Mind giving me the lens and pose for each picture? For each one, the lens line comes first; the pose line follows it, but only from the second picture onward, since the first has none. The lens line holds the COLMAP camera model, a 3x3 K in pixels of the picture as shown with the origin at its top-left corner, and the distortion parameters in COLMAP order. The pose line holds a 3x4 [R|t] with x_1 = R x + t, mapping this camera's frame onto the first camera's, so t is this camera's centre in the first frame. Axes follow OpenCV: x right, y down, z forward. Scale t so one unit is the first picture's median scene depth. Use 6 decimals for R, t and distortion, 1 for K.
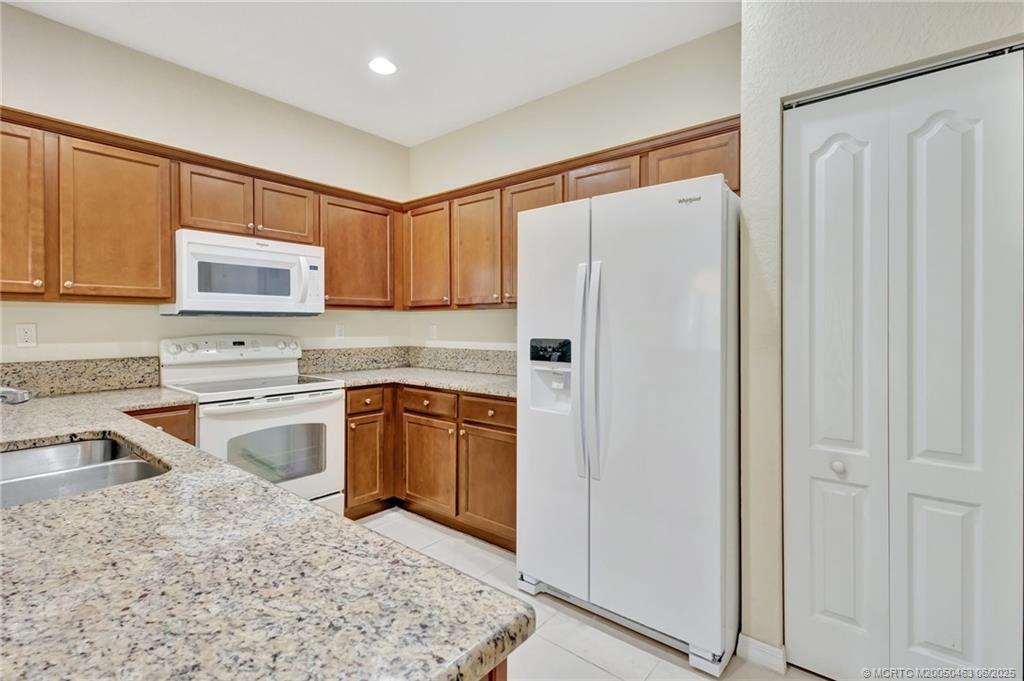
lens RADIAL K [[476.2, 0, 513.1], [0, 476.2, 331.4], [0, 0, 1]] dist [0.010437, -0.001021]
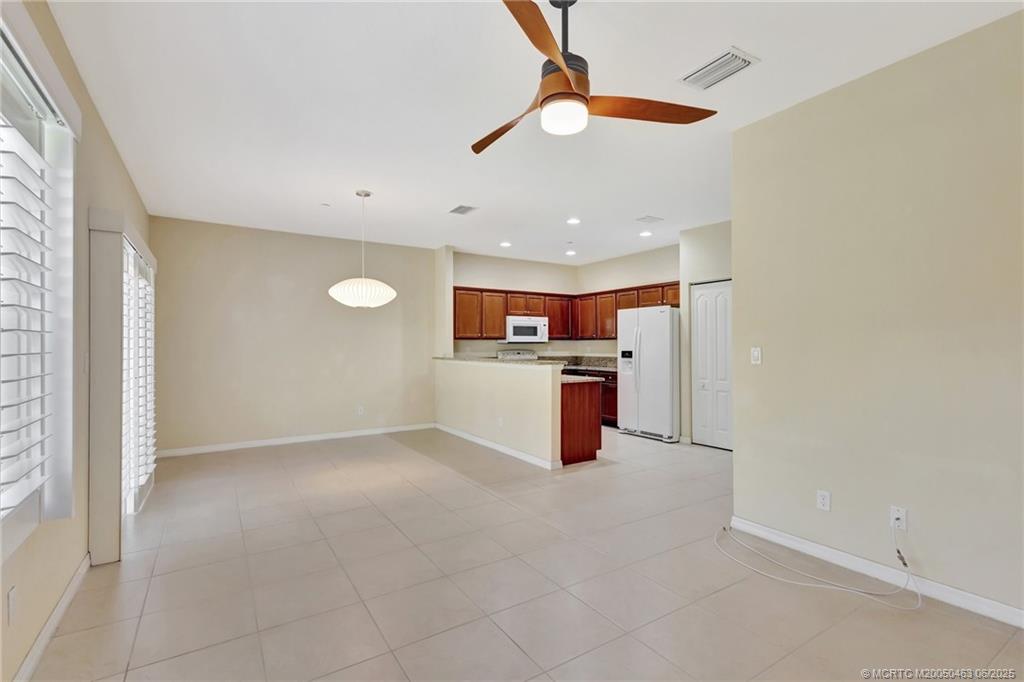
lens RADIAL K [[476.2, 0, 514.3], [0, 476.2, 348.0], [0, 0, 1]] dist [0.010437, -0.001021]
pose [[0.953375, -0.000152, -0.301787, 0.262095], [-0.002977, 0.999946, -0.009909, 0.025046], [0.301772, 0.010346, 0.953324, -1.848323]]
